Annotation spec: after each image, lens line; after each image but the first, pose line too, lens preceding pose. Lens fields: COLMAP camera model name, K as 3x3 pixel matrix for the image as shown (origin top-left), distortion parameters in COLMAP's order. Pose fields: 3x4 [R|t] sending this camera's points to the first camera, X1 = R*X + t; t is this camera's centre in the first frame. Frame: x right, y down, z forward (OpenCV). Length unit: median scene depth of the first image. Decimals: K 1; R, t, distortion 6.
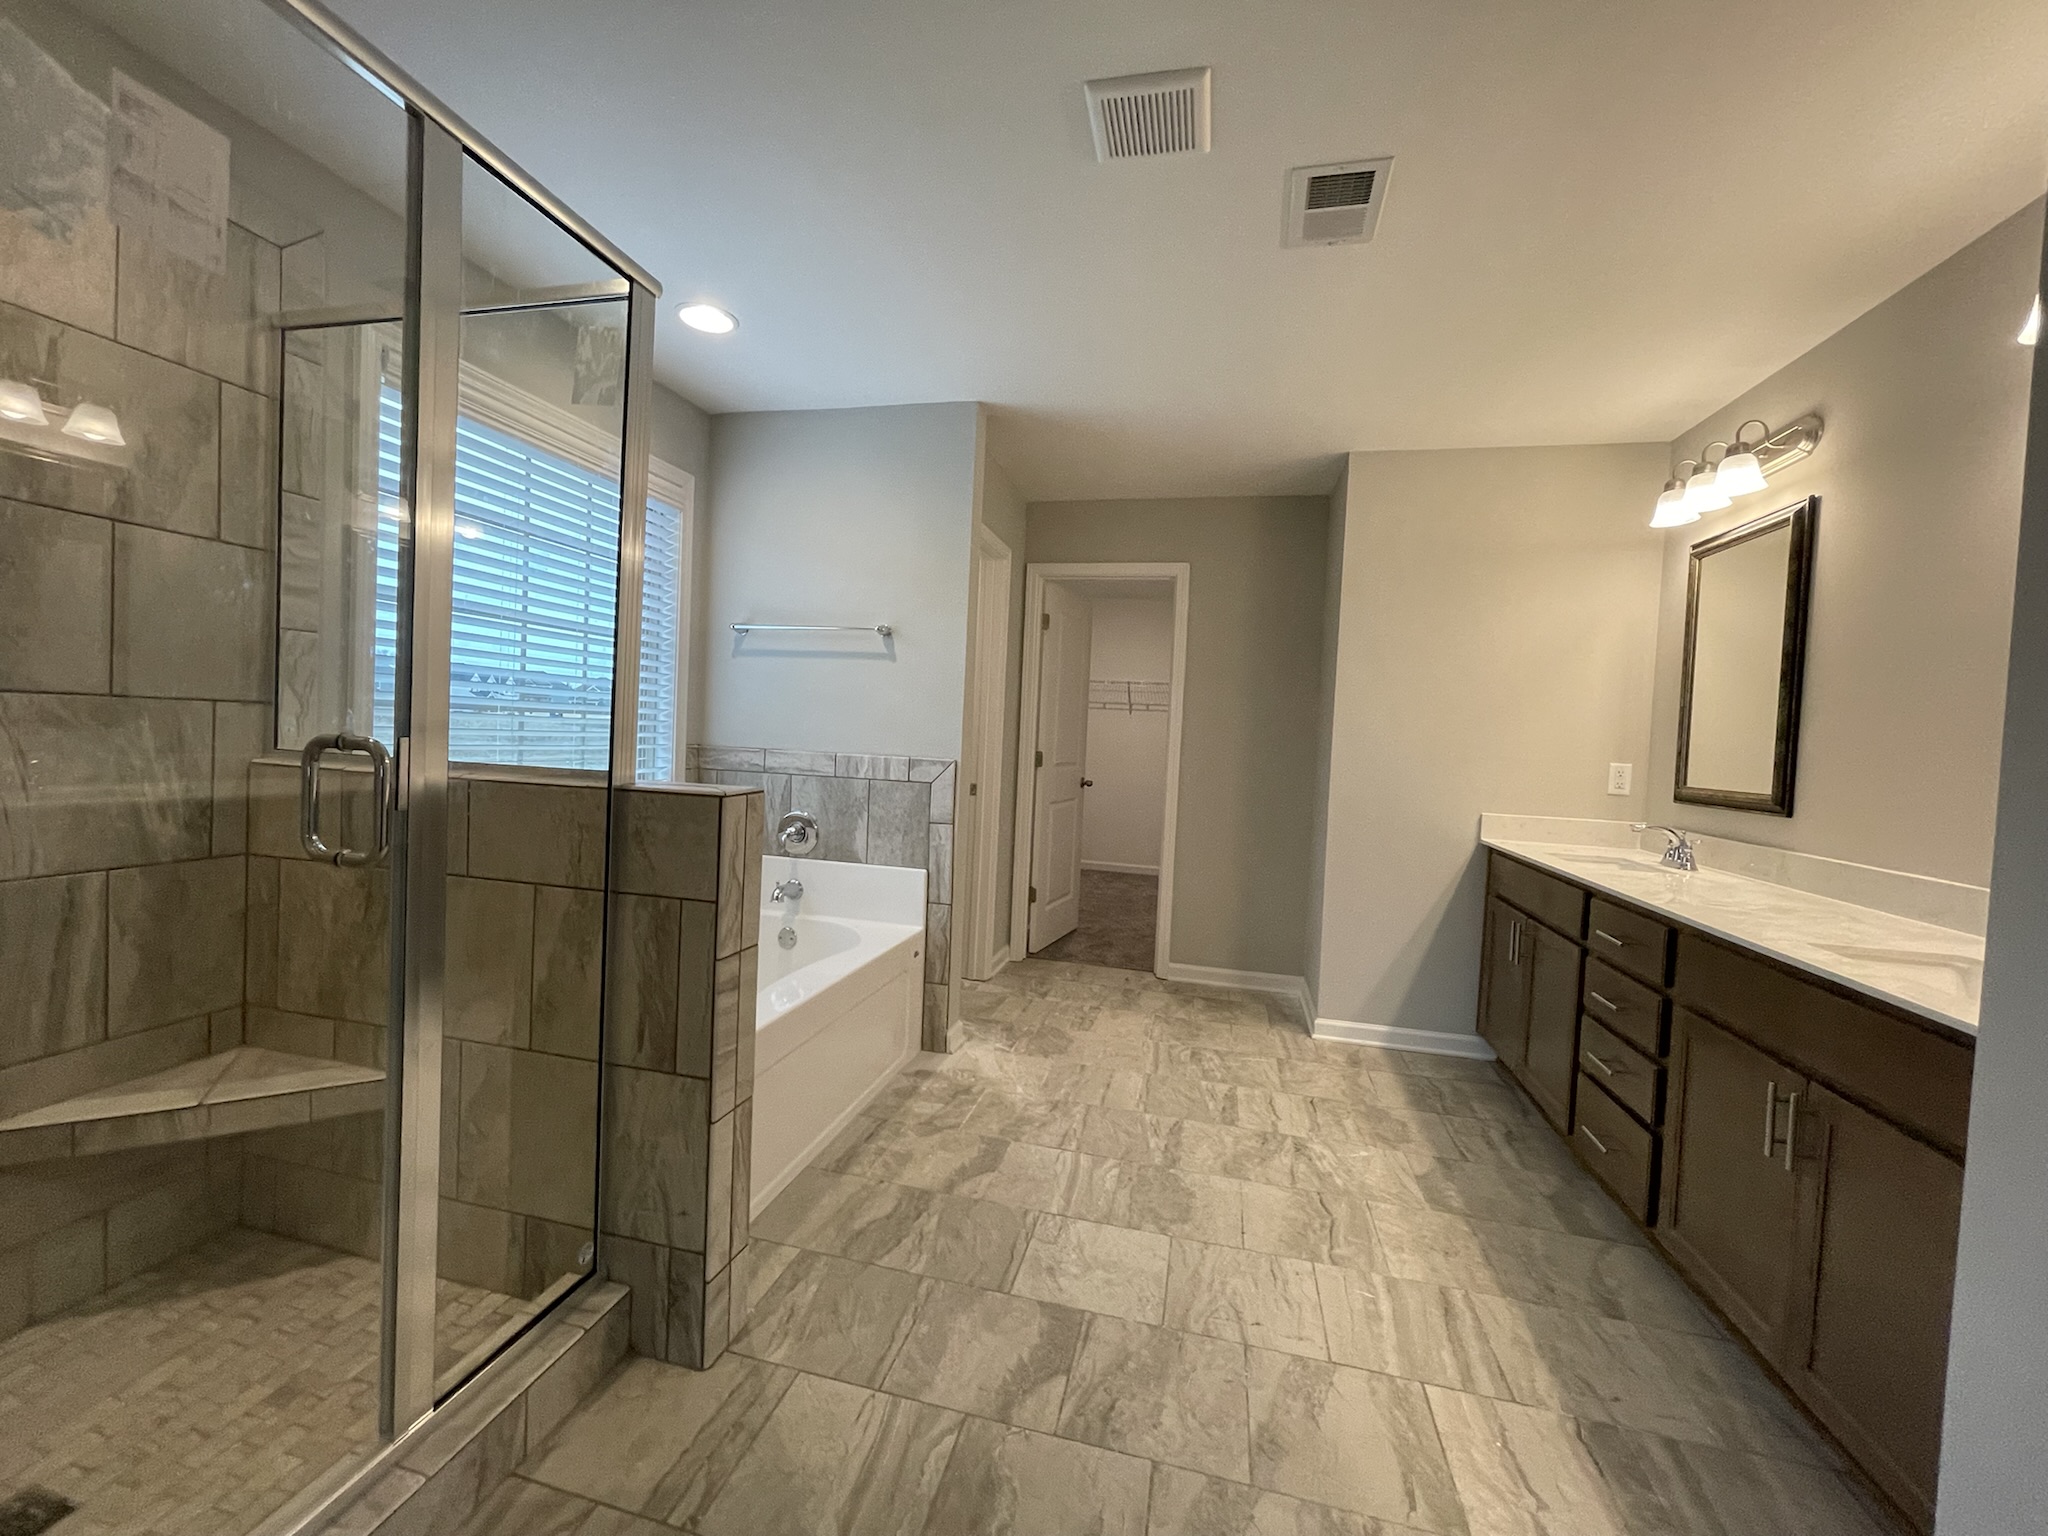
lens RADIAL K [[831.4, 0, 1010.6], [0, 831.4, 761.7], [0, 0, 1]] dist [0.000685, 0.000457]
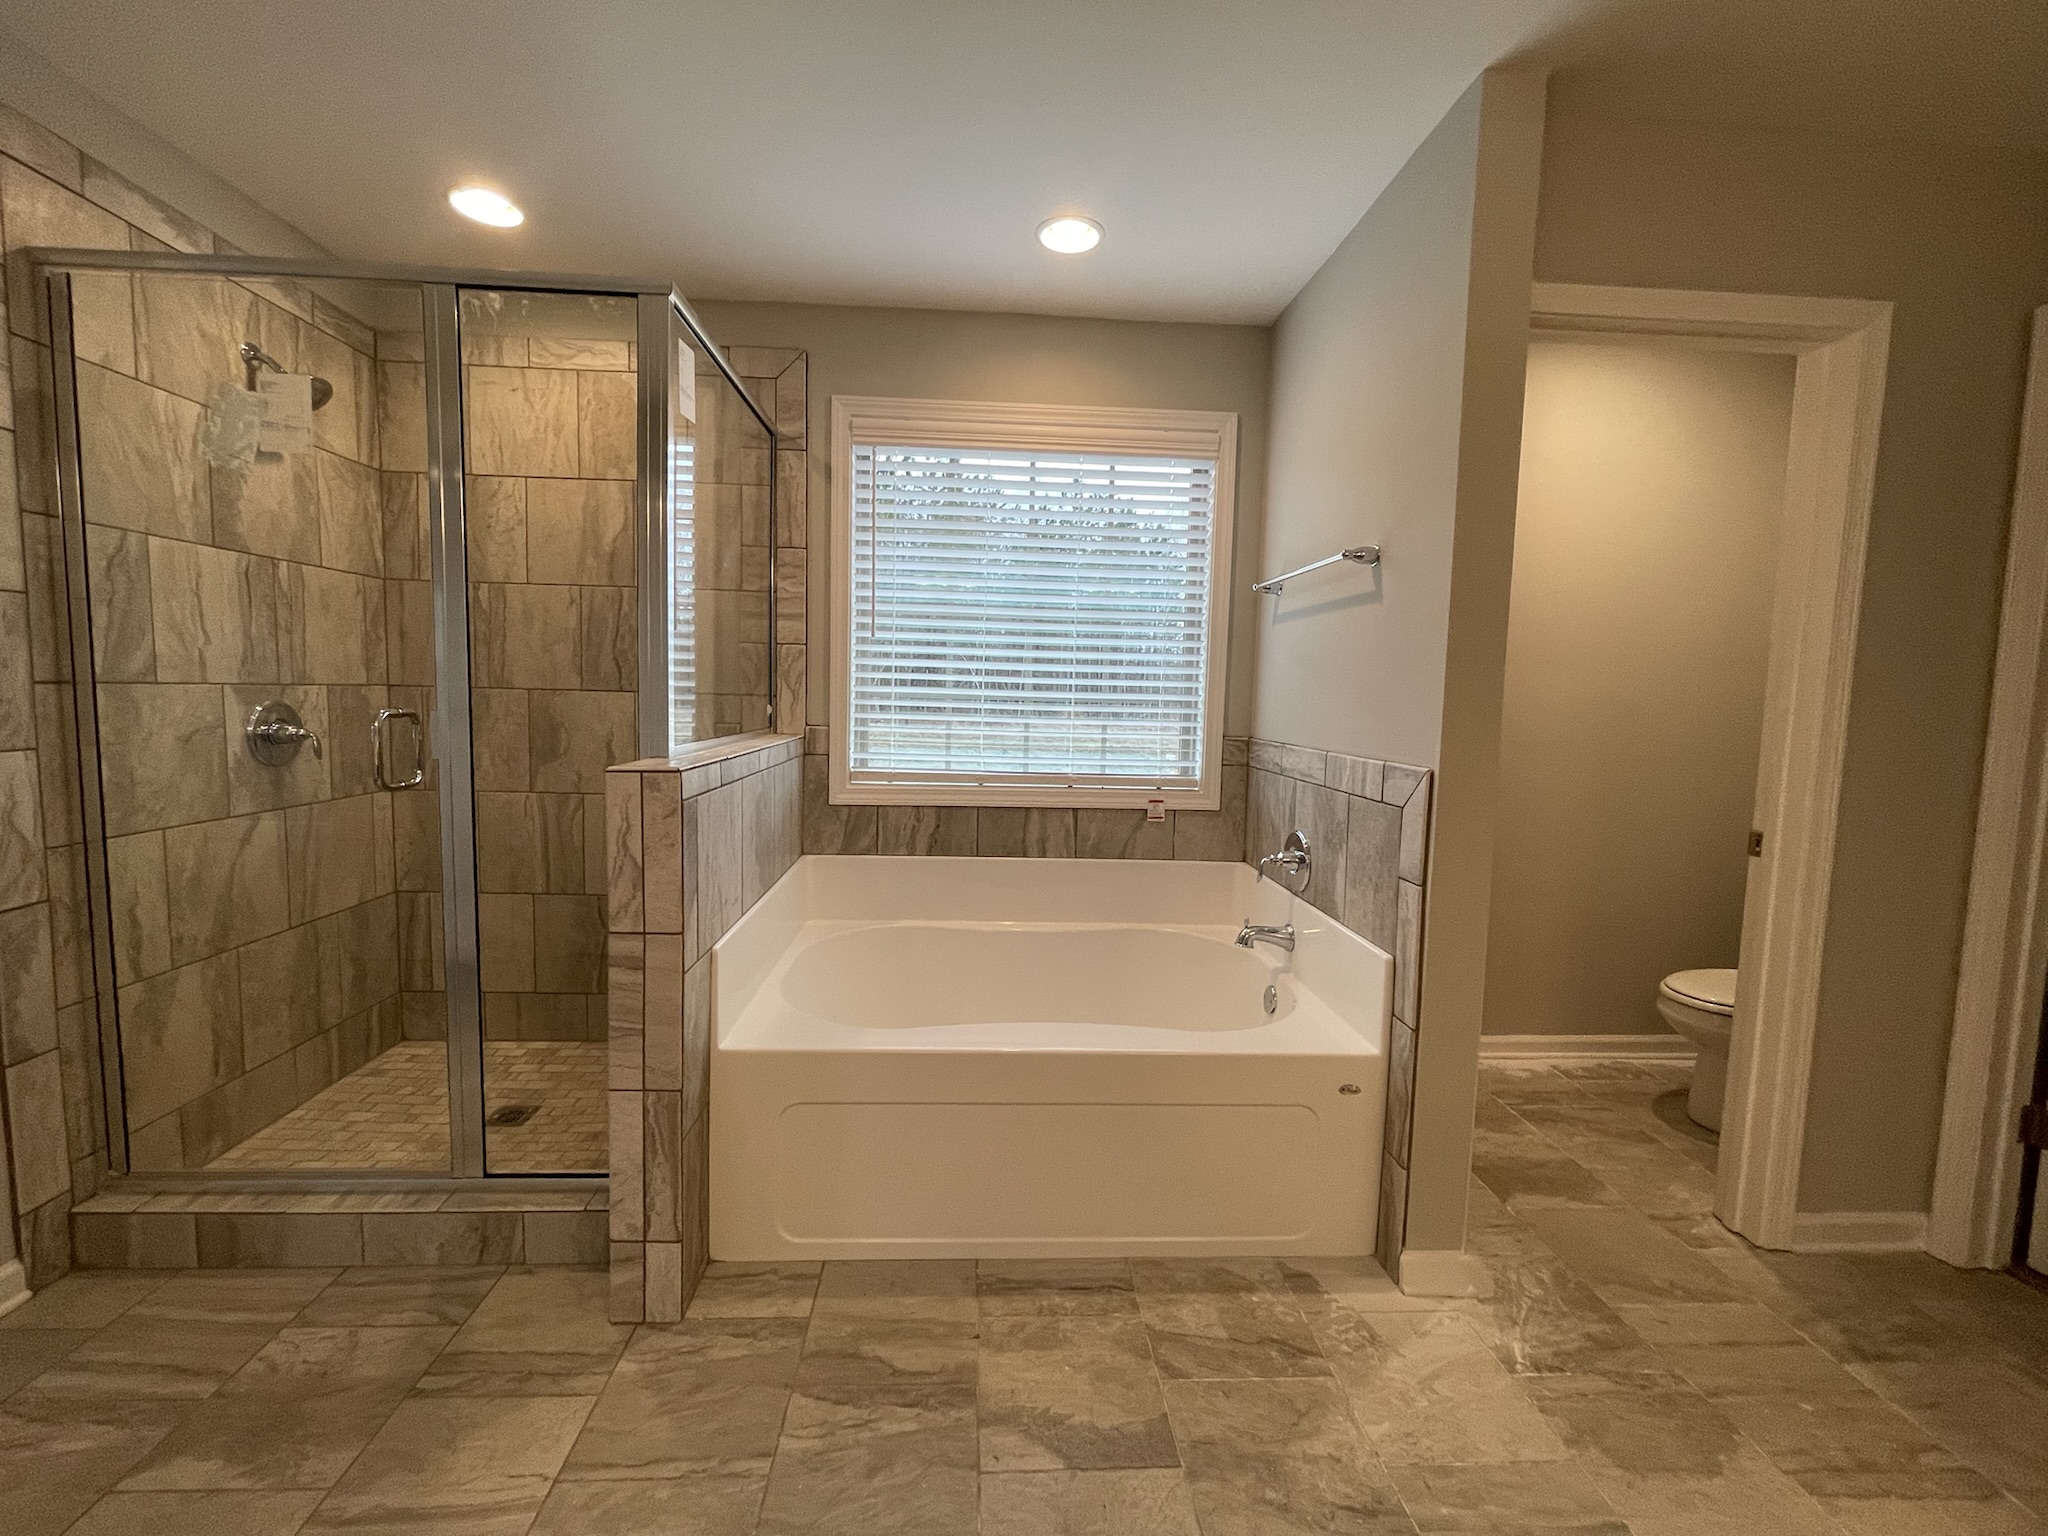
lens RADIAL K [[831.4, 0, 1010.6], [0, 831.4, 761.7], [0, 0, 1]] dist [0.000685, 0.000457]
pose [[0.296410, 0.043437, -0.954072, 0.549425], [-0.046228, 0.998447, 0.031095, -0.017526], [0.953941, 0.034888, 0.297958, 0.843323]]
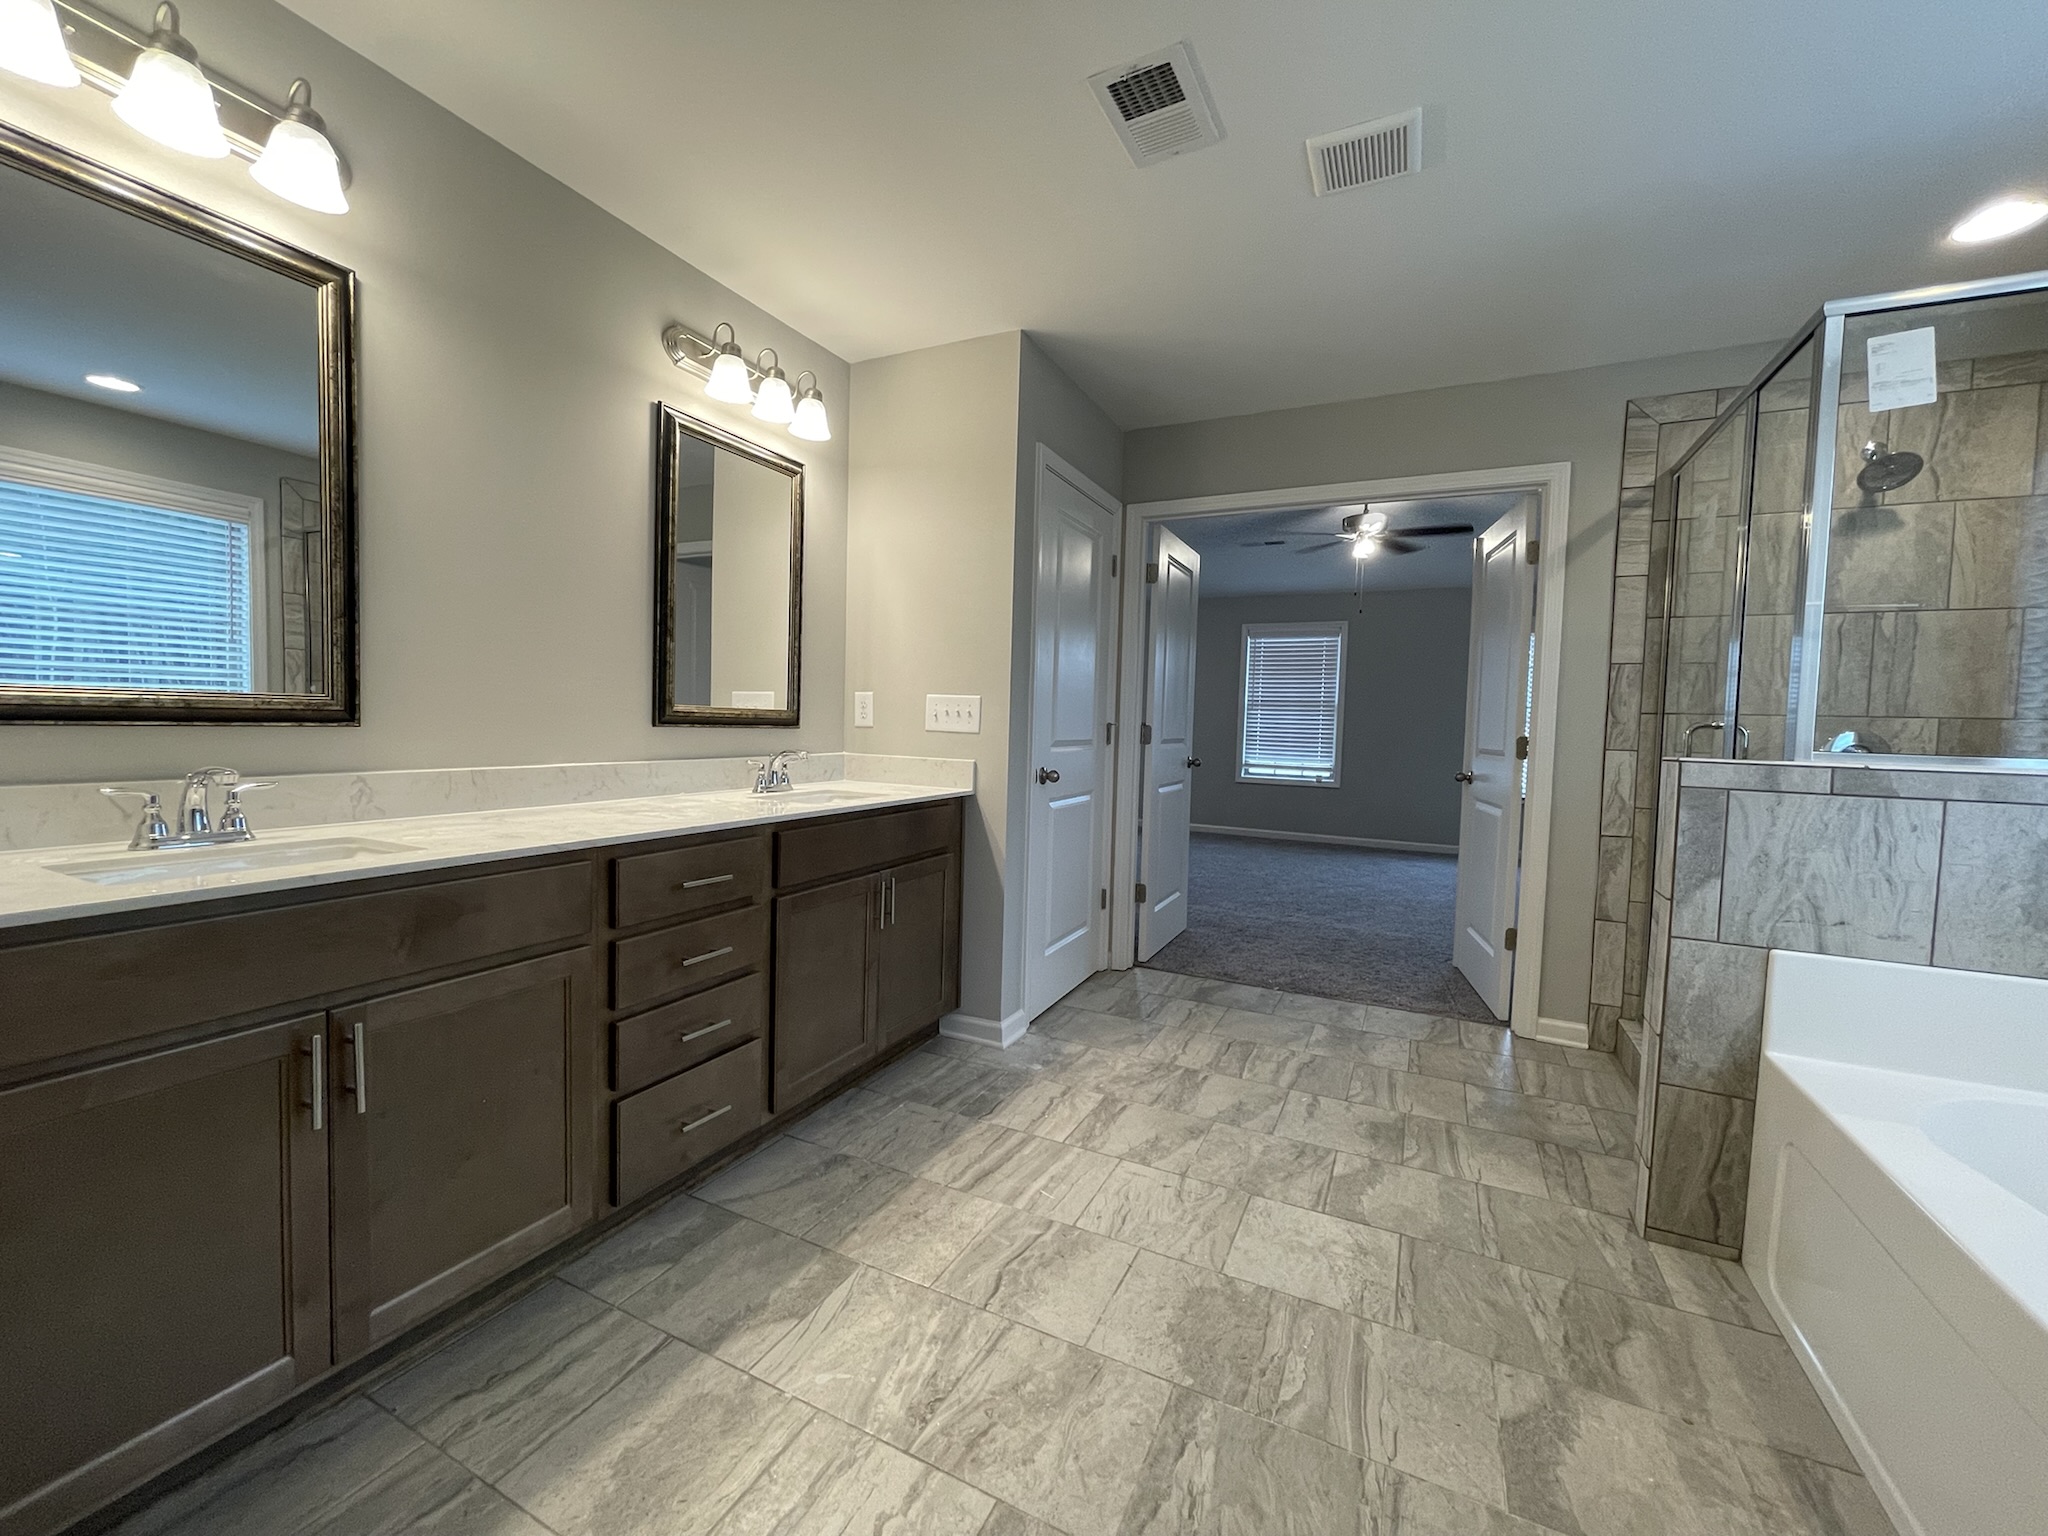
lens RADIAL K [[828.6, 0, 1018.6], [0, 828.6, 768.3], [0, 0, 1]] dist [-0.001507, -0.000076]
pose [[-0.974969, -0.083576, 0.206034, 0.254391], [-0.064330, 0.993064, 0.098412, -0.003094], [-0.212830, 0.082694, -0.973584, 1.758639]]
